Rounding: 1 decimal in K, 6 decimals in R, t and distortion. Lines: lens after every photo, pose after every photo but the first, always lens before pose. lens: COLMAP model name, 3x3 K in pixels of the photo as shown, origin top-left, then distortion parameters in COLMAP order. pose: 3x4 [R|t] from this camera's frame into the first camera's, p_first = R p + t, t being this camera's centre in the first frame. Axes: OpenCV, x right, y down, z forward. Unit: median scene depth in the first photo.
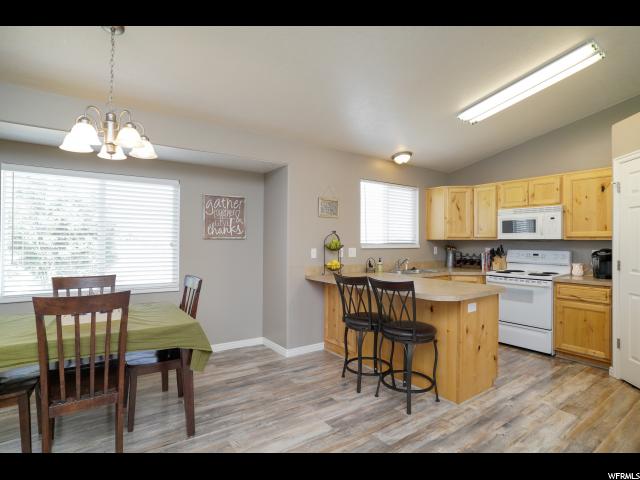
lens RADIAL K [[336.6, 0, 320.0], [0, 336.6, 240.0], [0, 0, 1]] dist [-0.046042, 0.000174]
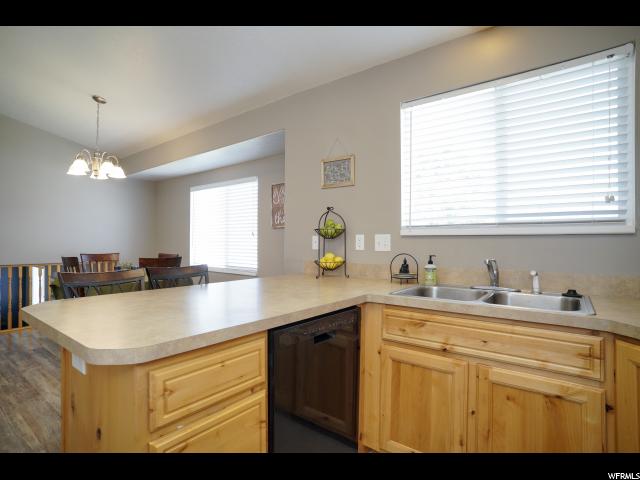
lens RADIAL K [[336.6, 0, 320.0], [0, 336.6, 240.0], [0, 0, 1]] dist [-0.046042, 0.000174]
pose [[0.290957, -0.008465, -0.956699, 0.636034], [0.003459, 0.999964, -0.007796, 0.038741], [0.956730, -0.001041, 0.290975, 0.794327]]
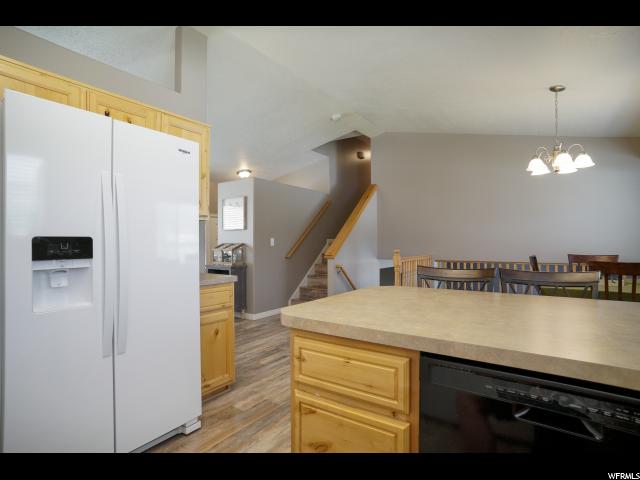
lens RADIAL K [[334.2, 0, 308.7], [0, 334.2, 241.8], [0, 0, 1]] dist [-0.103699, 0.057253]
pose [[-0.945129, -0.003135, -0.326681, 0.482963], [-0.000462, 0.999966, -0.008257, 0.043427], [0.326696, -0.007653, -0.945098, 1.019363]]
